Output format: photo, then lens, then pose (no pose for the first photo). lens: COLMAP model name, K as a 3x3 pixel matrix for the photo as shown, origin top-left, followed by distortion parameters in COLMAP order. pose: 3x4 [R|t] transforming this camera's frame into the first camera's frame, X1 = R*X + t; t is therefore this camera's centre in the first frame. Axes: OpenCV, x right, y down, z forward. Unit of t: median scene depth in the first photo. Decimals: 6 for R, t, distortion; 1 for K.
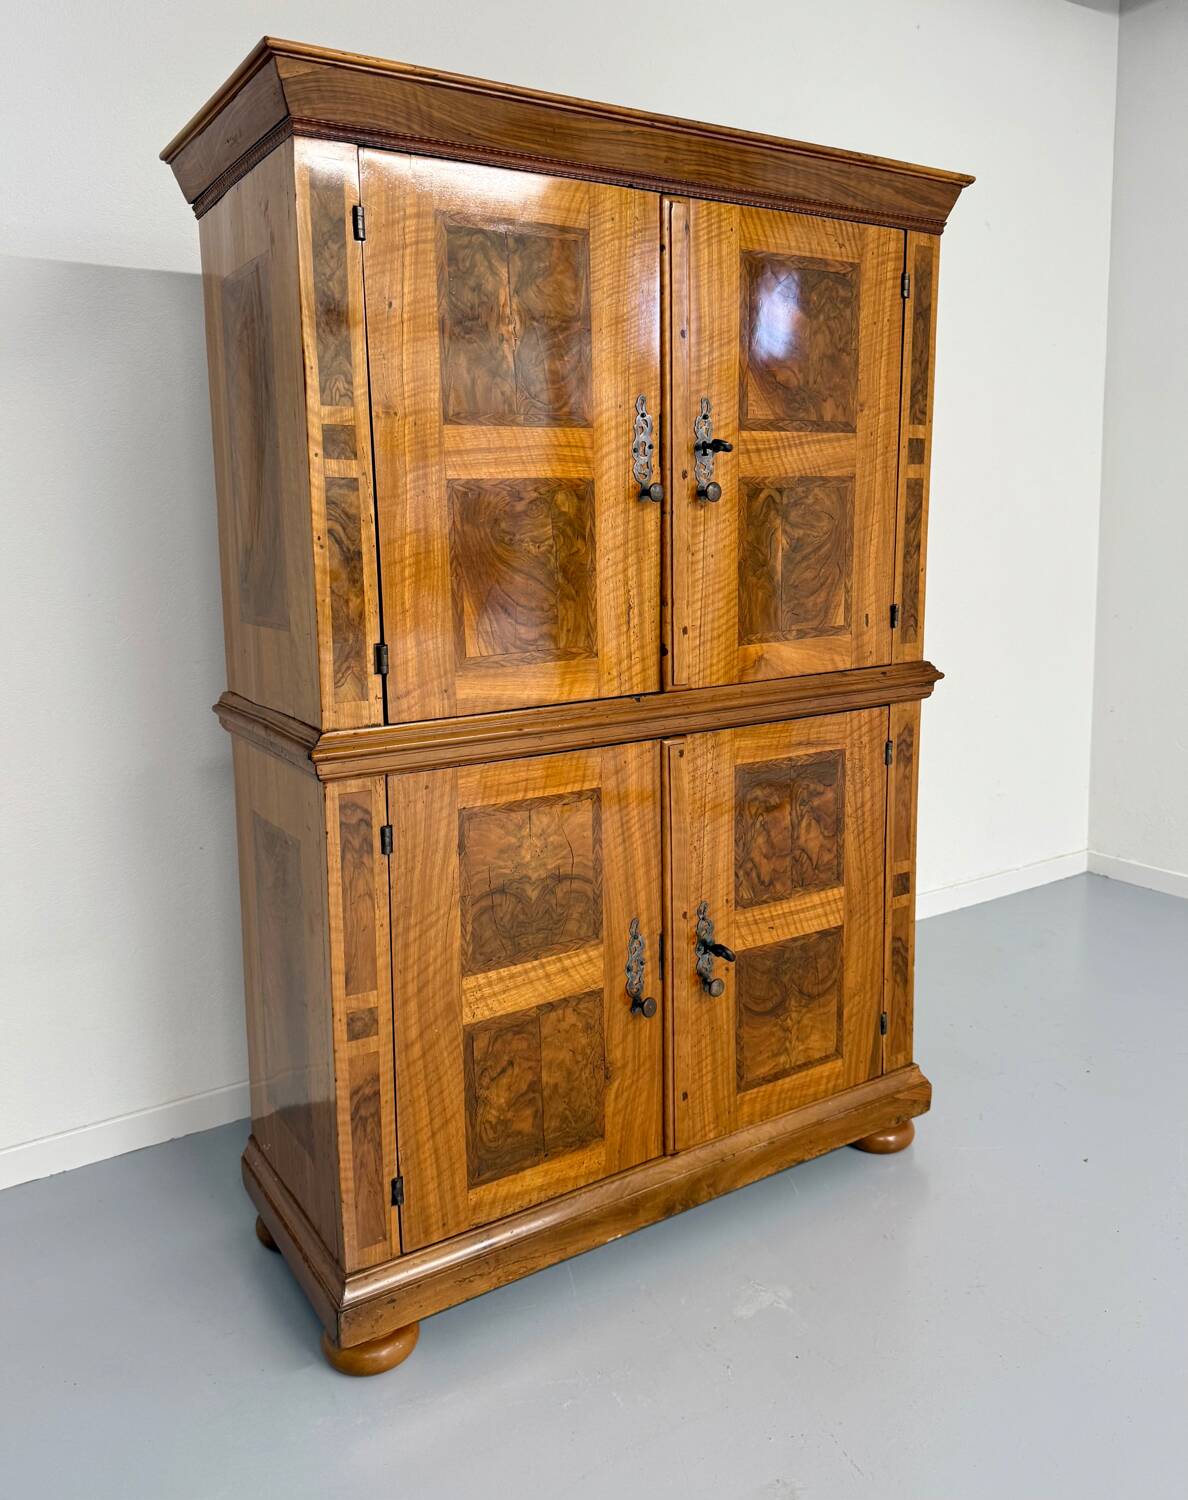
lens RADIAL K [[1159.9, 0, 593.9], [0, 1159.9, 700.3], [0, 0, 1]] dist [0.069773, -0.063367]
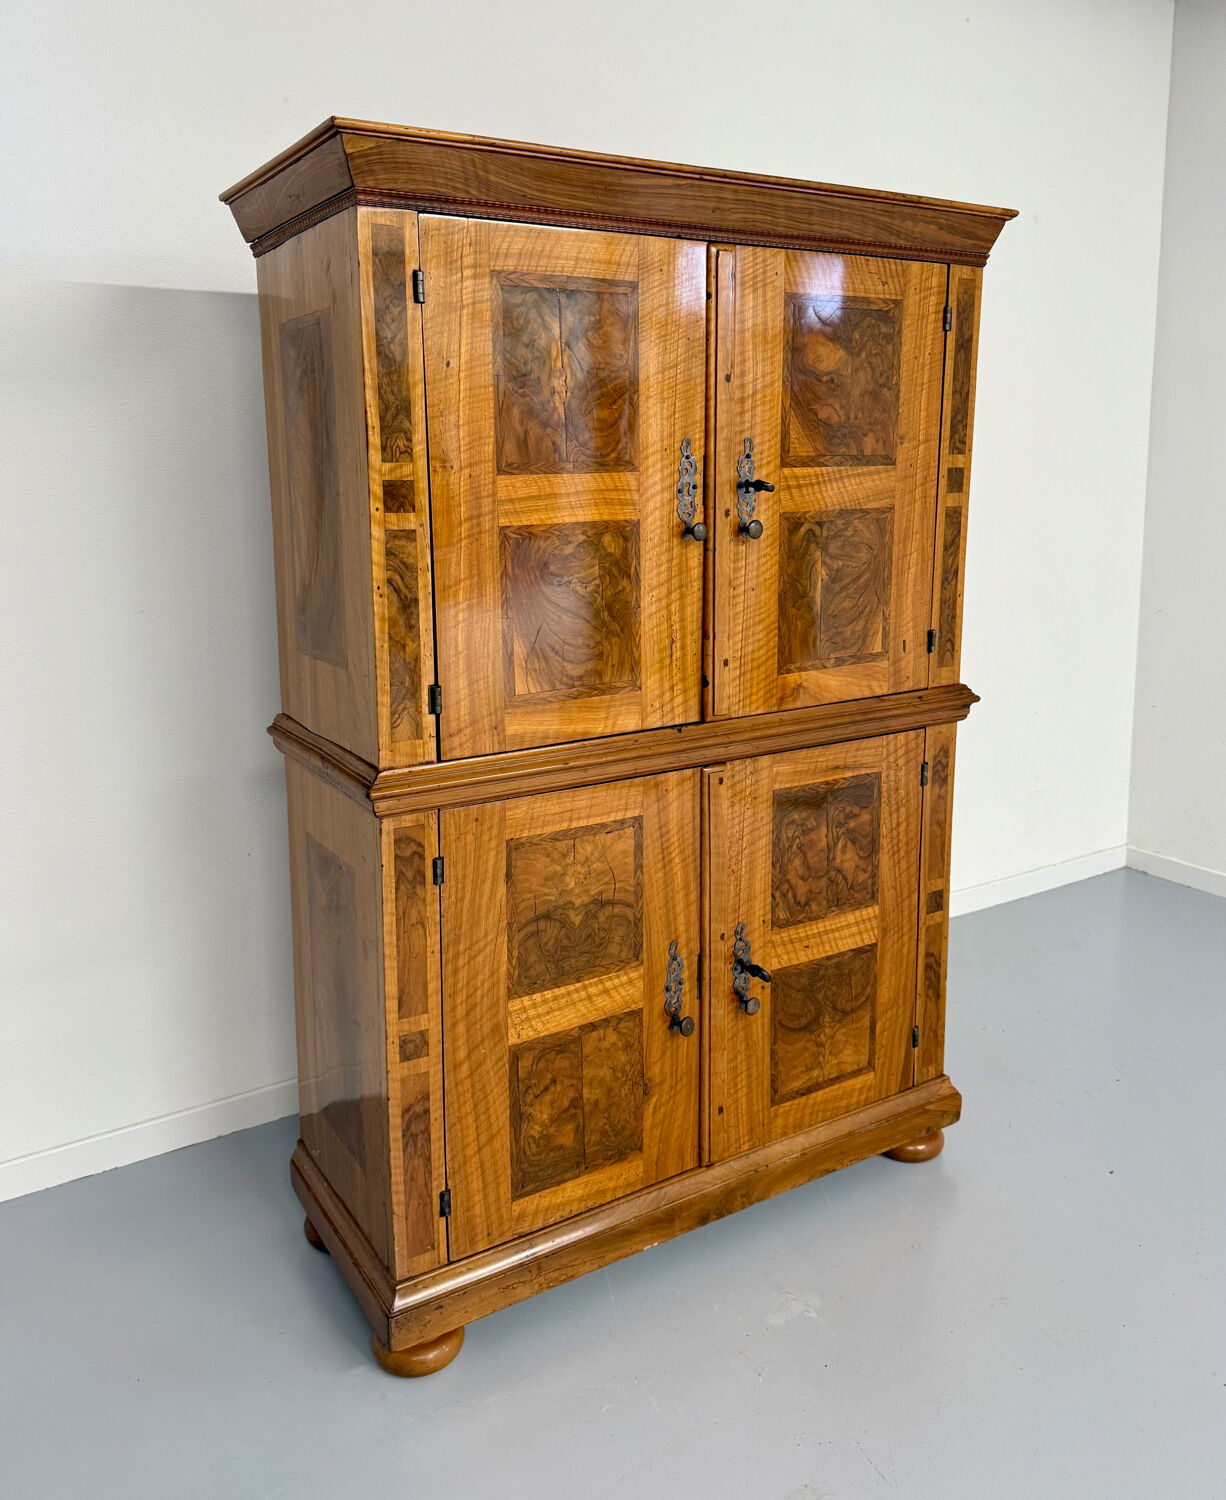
lens RADIAL K [[1199.0, 0, 610.9], [0, 1199.0, 681.9], [0, 0, 1]] dist [0.088611, -0.096079]
pose [[0.999891, 0.009986, -0.010874, -0.011798], [-0.009724, 0.999667, 0.023917, -0.068664], [0.011109, -0.023809, 0.999655, -0.065588]]
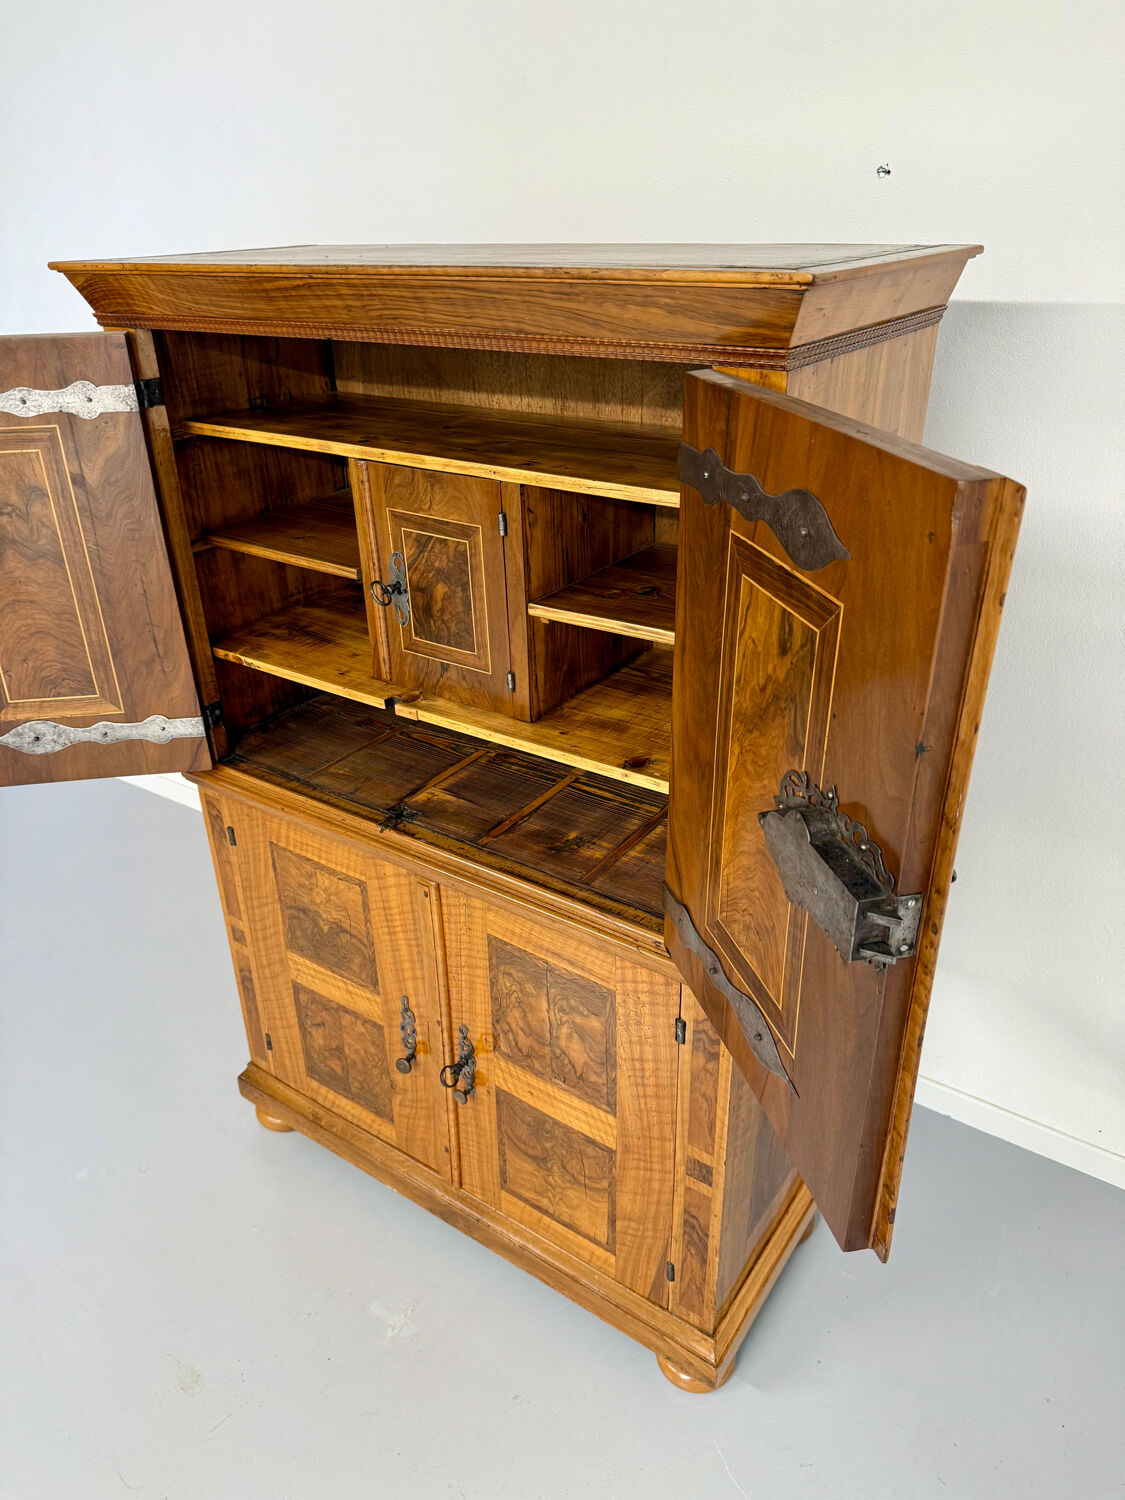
lens RADIAL K [[1055.6, 0, 560.8], [0, 1055.6, 753.9], [0, 0, 1]] dist [0.066955, -0.102457]
pose [[0.385119, 0.436601, -0.813058, 0.848959], [-0.125275, 0.897590, 0.422656, -0.488034], [0.914325, -0.060917, 0.400374, 0.765757]]
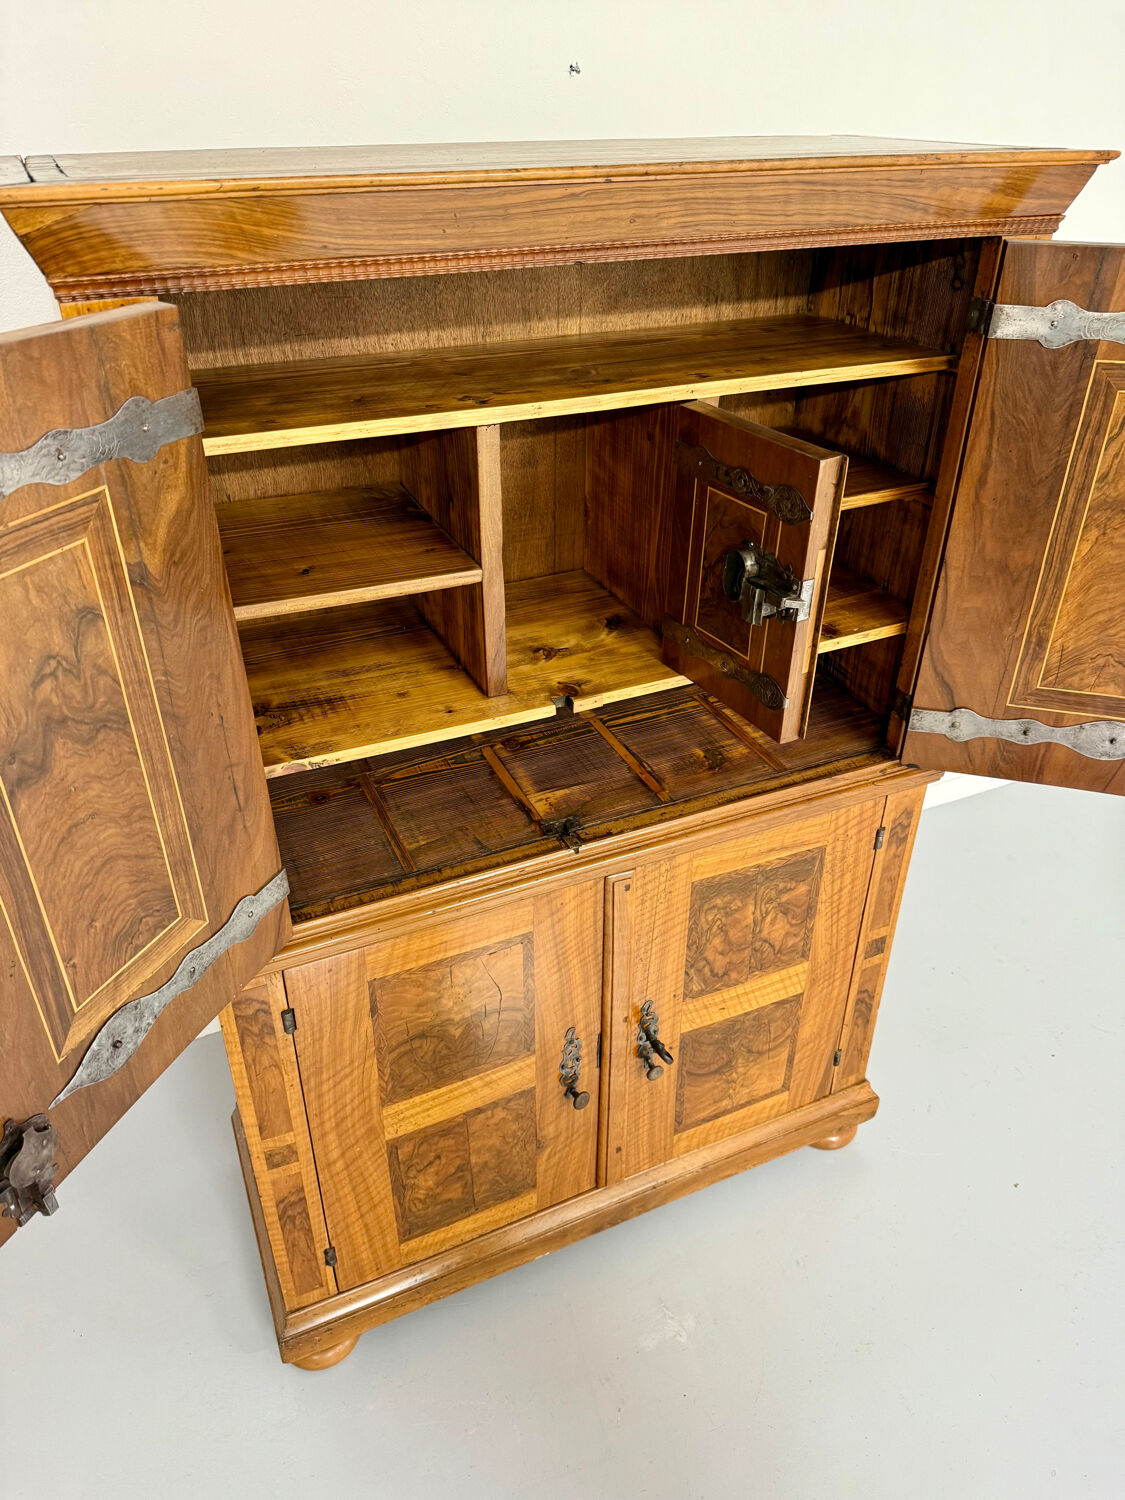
lens RADIAL K [[1055.6, 0, 566.5], [0, 1055.6, 749.2], [0, 0, 1]] dist [0.066955, -0.102457]
pose [[0.990036, 0.087342, -0.110450, 0.113932], [-0.037261, 0.918921, 0.392678, -0.394760], [0.135792, -0.384651, 0.913019, 0.277918]]
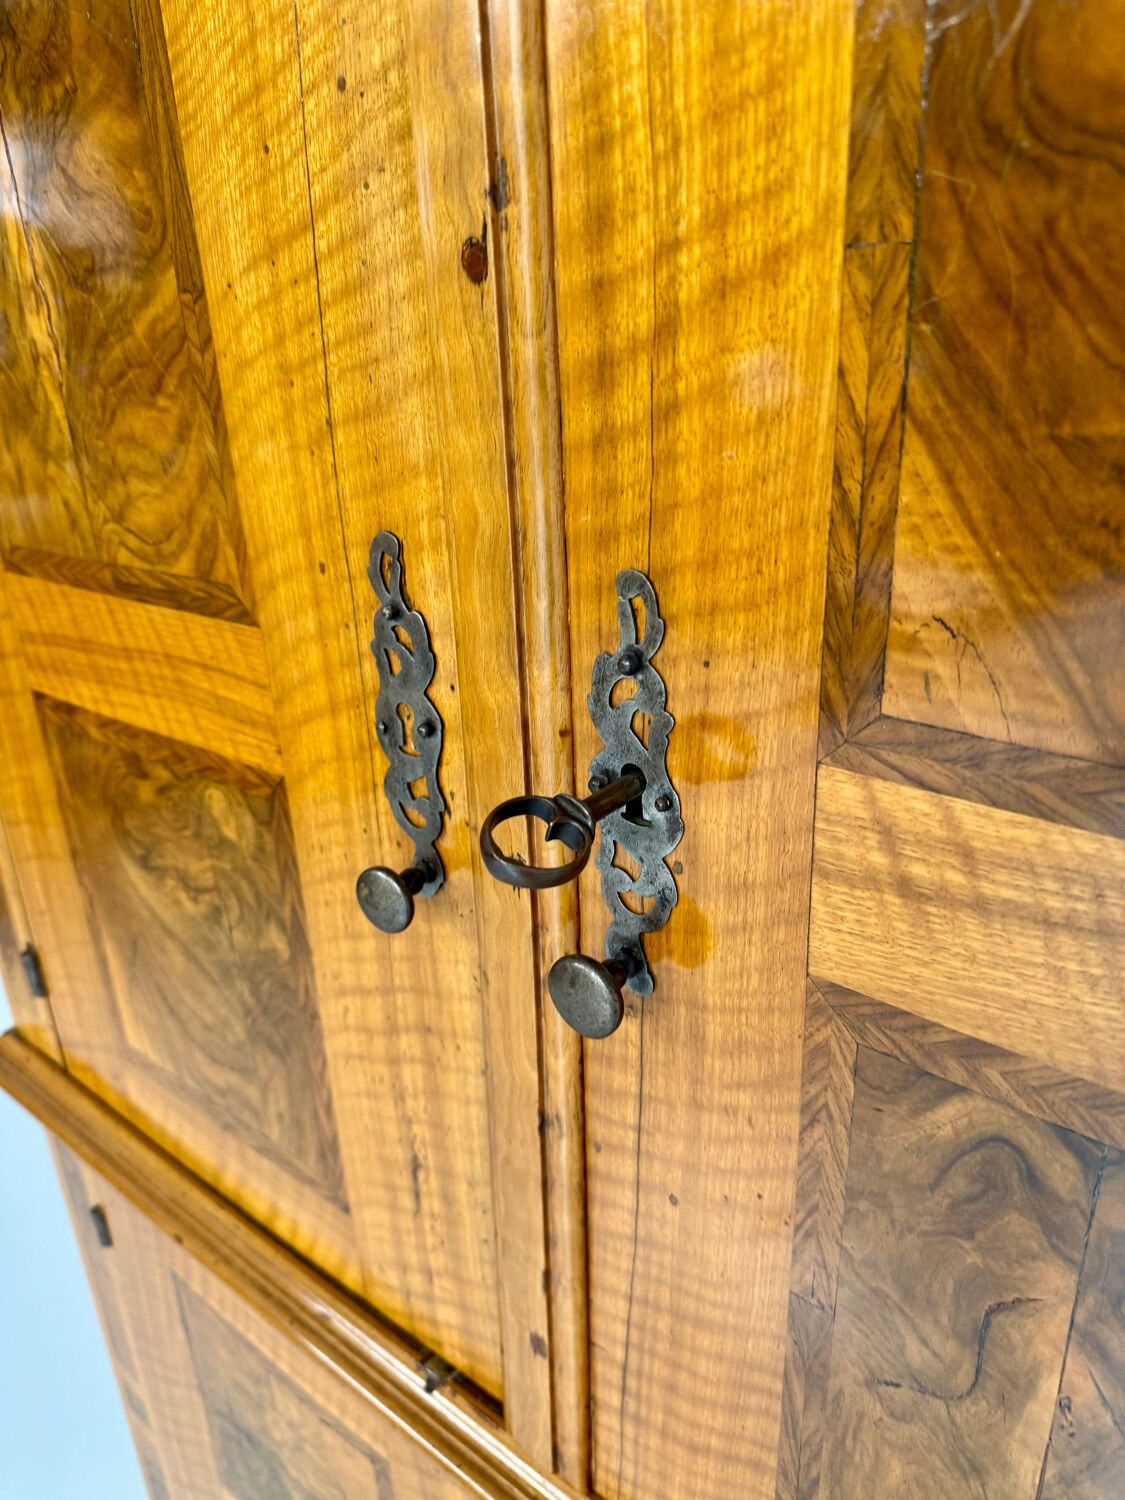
lens RADIAL K [[1084.3, 0, 579.0], [0, 1084.3, 737.4], [0, 0, 1]] dist [0.009225, -0.032773]
pose [[0.322557, 0.358549, -0.876014, 0.264761], [-0.119426, 0.933500, 0.338105, -0.294731], [0.938986, -0.004439, 0.343927, 0.928295]]
